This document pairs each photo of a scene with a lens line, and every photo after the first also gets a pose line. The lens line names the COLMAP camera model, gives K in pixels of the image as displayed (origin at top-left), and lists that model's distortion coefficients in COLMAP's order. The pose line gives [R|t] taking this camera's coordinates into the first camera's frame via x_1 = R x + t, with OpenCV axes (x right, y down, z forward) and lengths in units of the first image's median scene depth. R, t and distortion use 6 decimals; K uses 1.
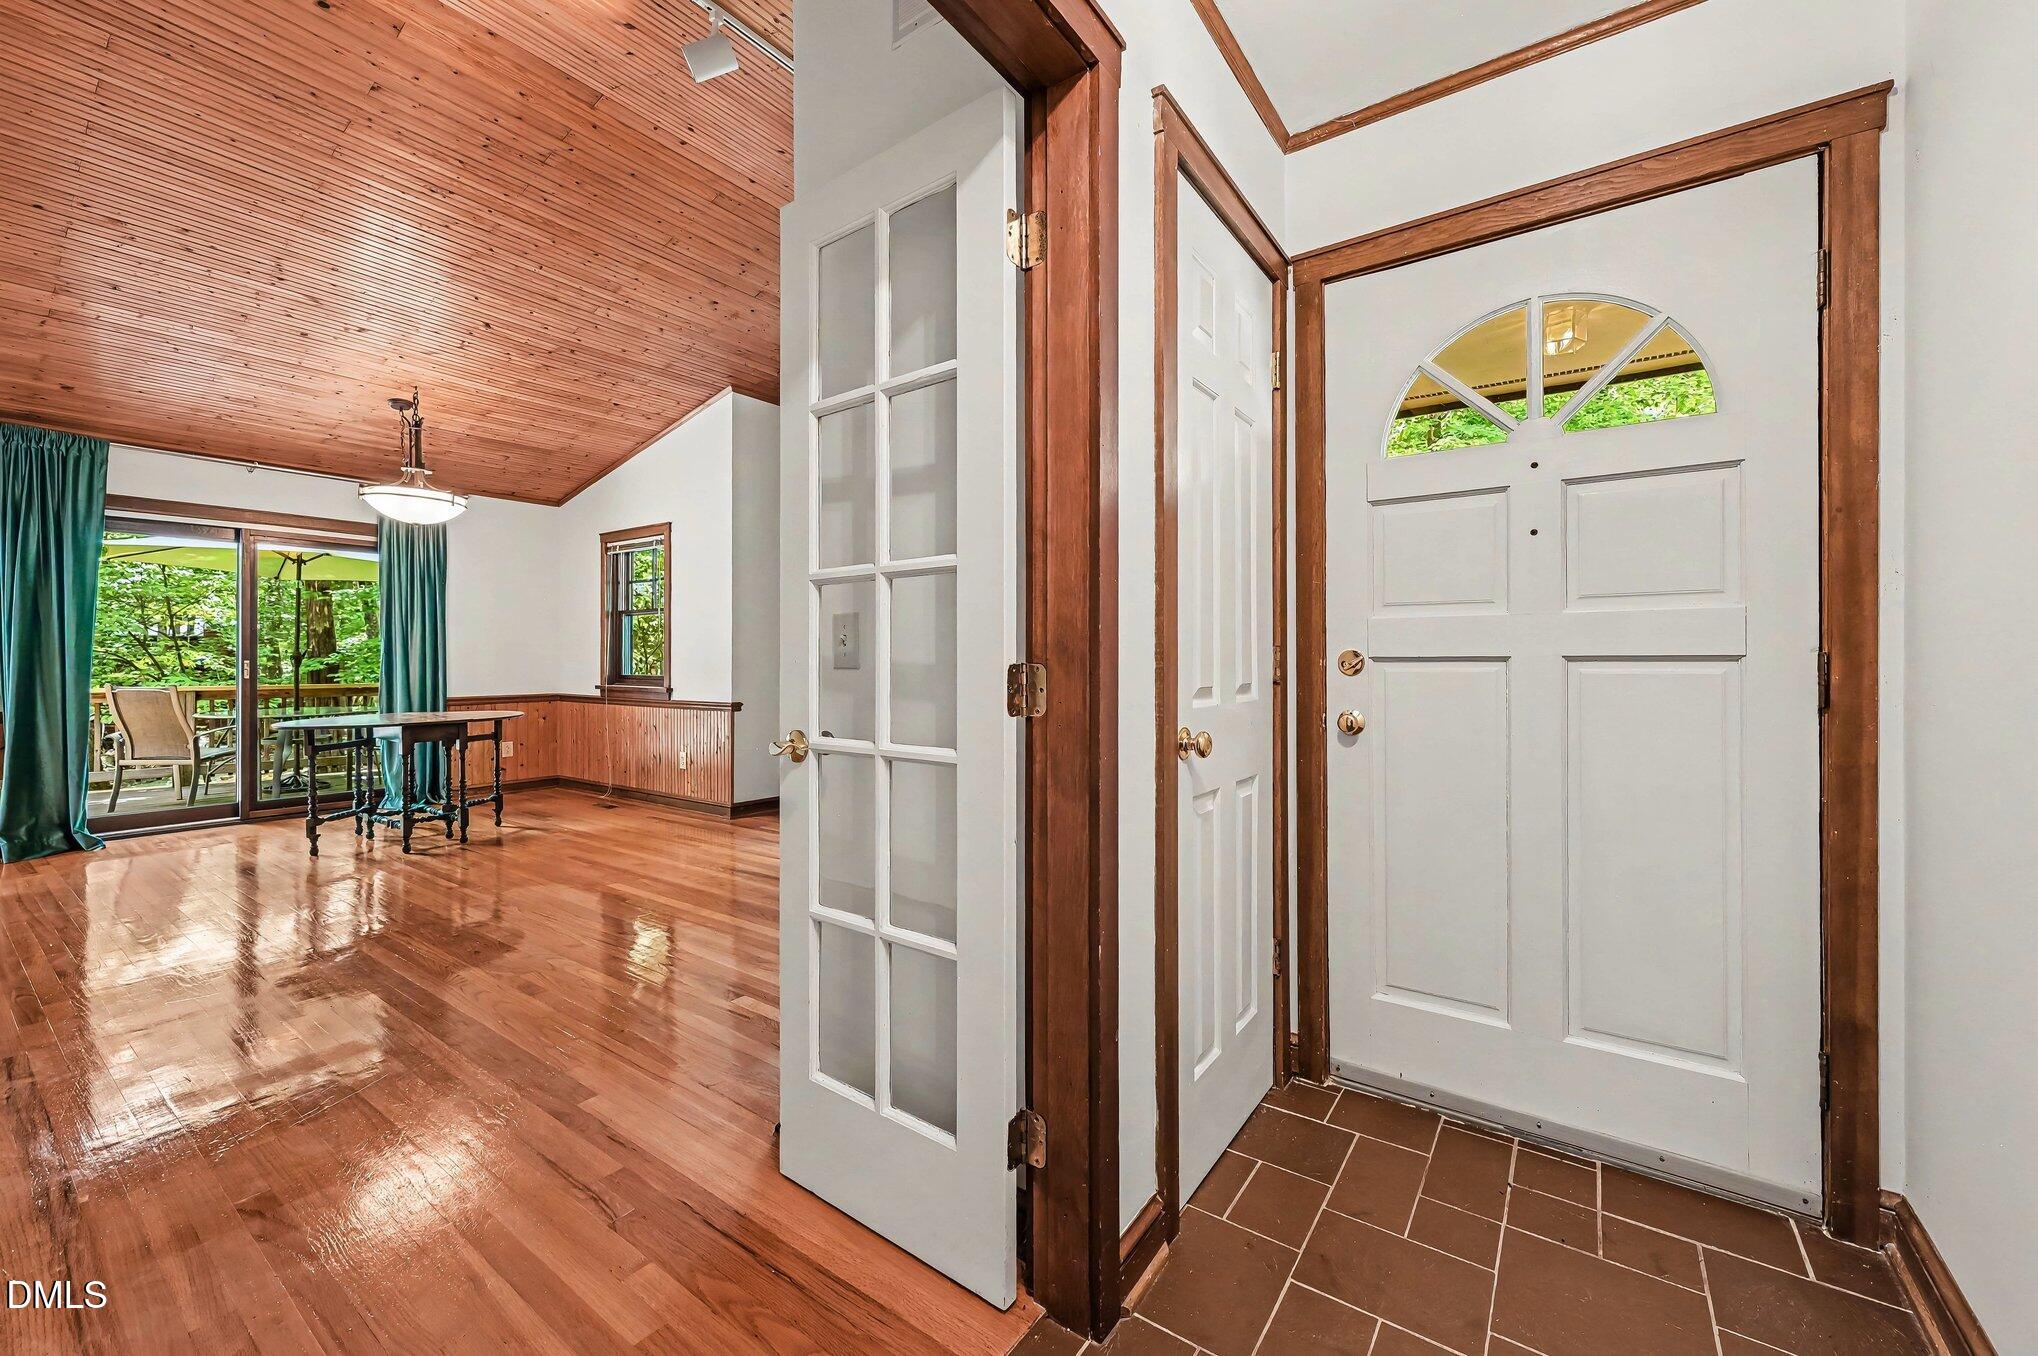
lens RADIAL K [[807.6, 0, 1010.9], [0, 807.6, 667.0], [0, 0, 1]] dist [0.000897, 0.000077]
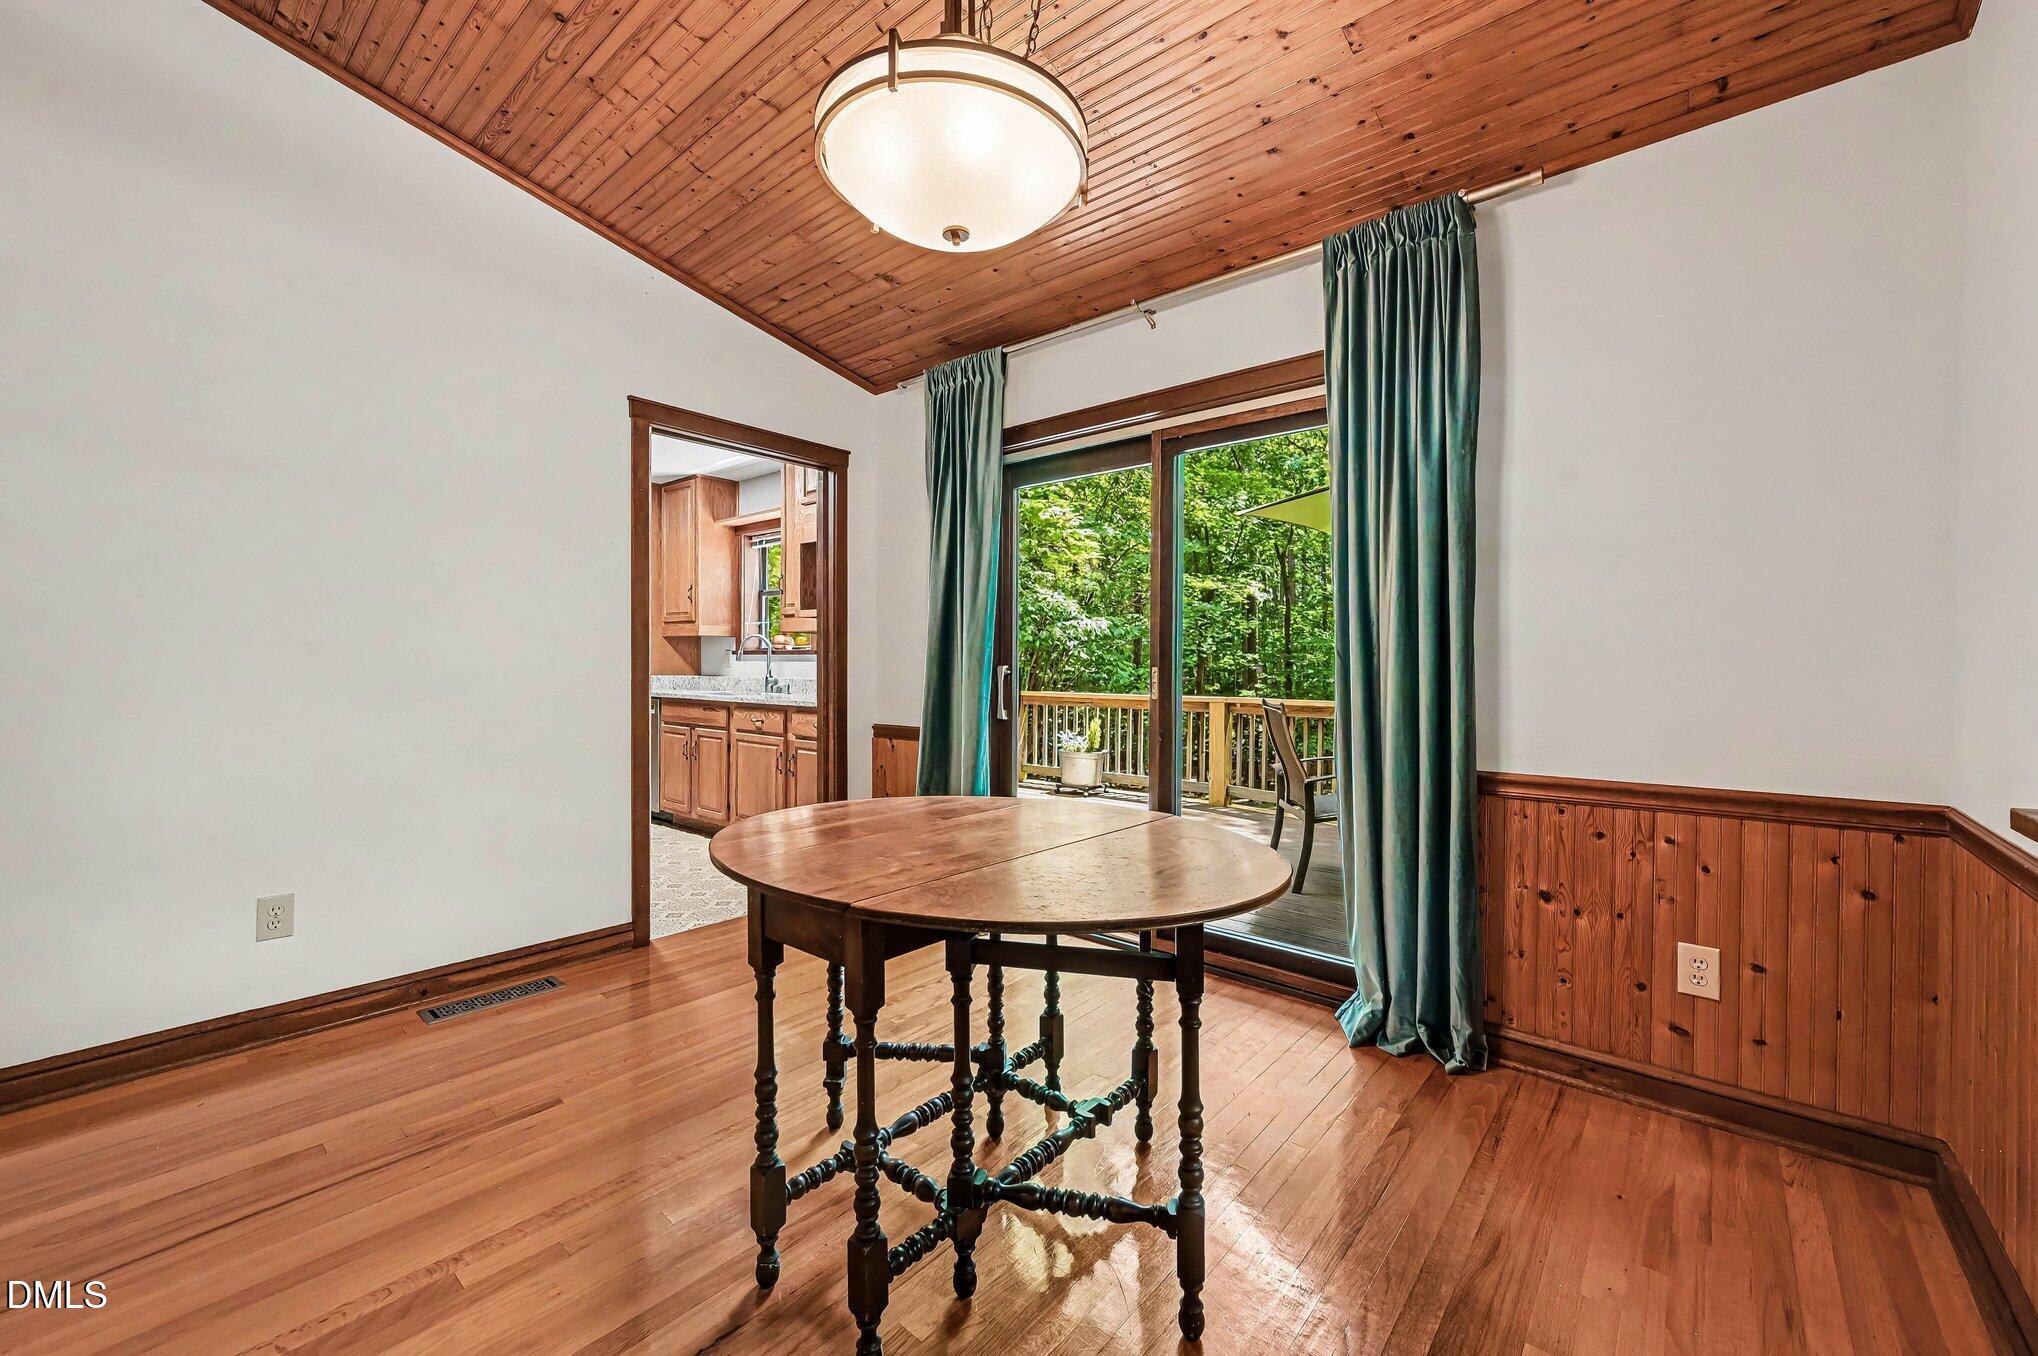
lens RADIAL K [[807.6, 0, 1014.2], [0, 807.6, 669.6], [0, 0, 1]] dist [0.000897, 0.000077]
pose [[-0.089467, 0.011648, -0.995922, -0.306041], [-0.012897, 0.999834, 0.012853, -0.007211], [0.995906, 0.013994, -0.089302, 0.767403]]
